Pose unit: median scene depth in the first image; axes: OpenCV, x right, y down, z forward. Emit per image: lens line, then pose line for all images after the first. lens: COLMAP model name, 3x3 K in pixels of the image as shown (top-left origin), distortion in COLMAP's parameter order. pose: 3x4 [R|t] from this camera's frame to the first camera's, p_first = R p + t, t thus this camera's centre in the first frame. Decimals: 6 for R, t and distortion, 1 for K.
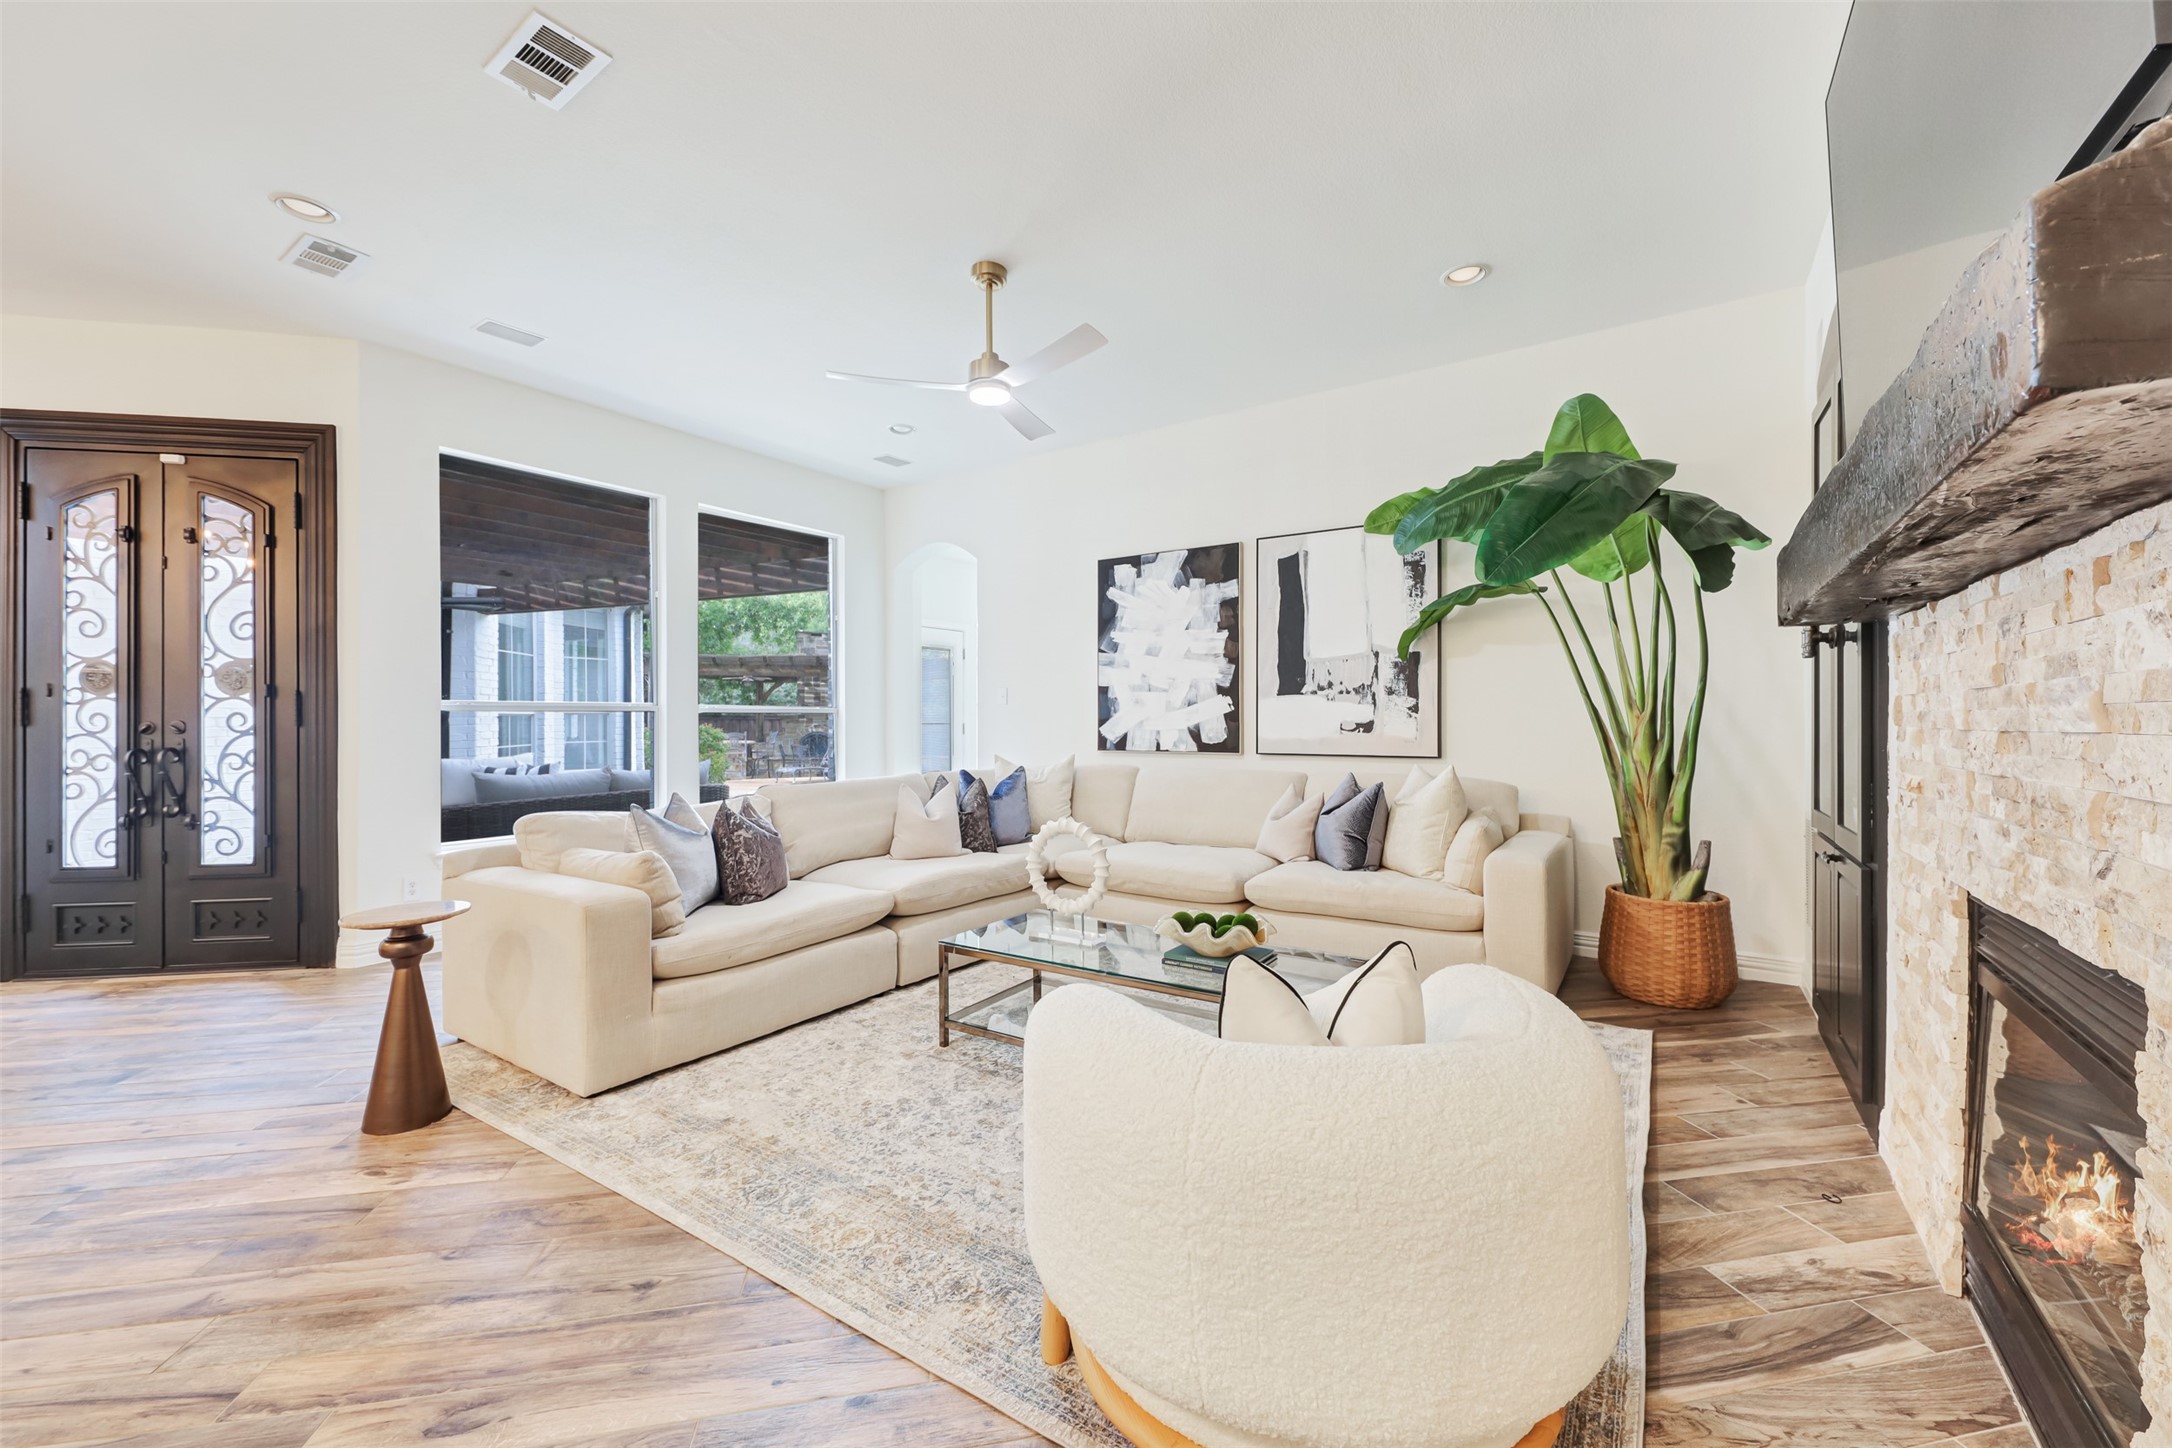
lens RADIAL K [[851.9, 0, 1088.1], [0, 851.9, 710.0], [0, 0, 1]] dist [0.003115, -0.000204]
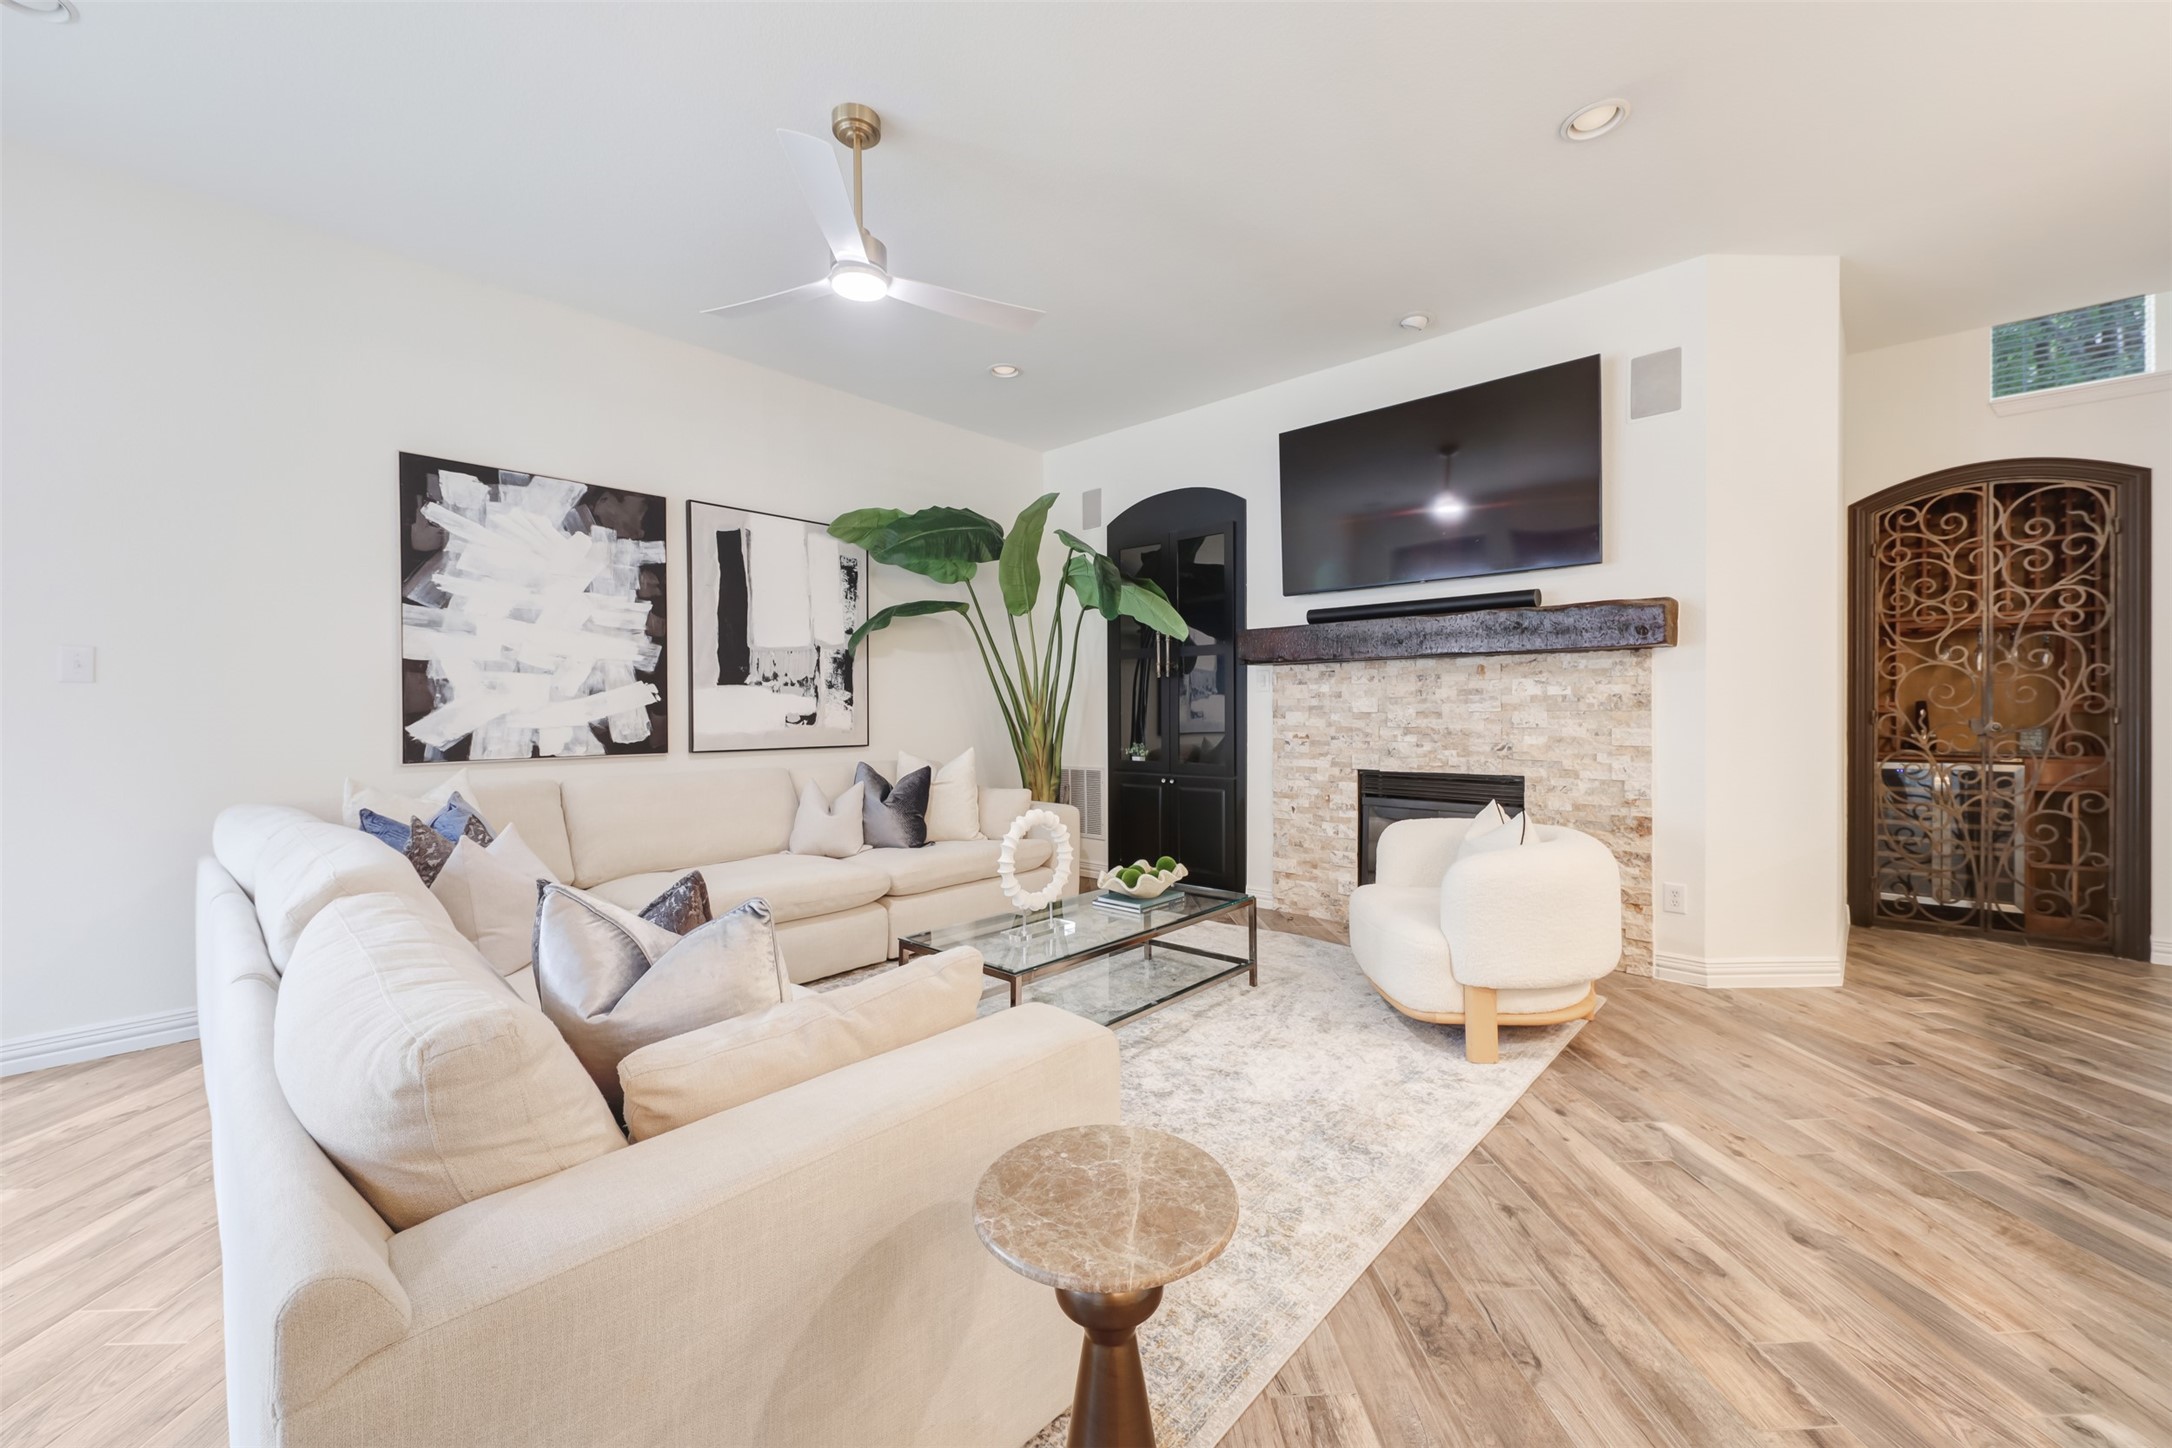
lens RADIAL K [[851.9, 0, 1086.4], [0, 851.9, 730.9], [0, 0, 1]] dist [0.003115, -0.000204]
pose [[0.160276, -0.021865, 0.986830, -0.571949], [-0.005593, 0.999718, 0.023059, 0.007887], [-0.987056, -0.009215, 0.160108, 0.461933]]
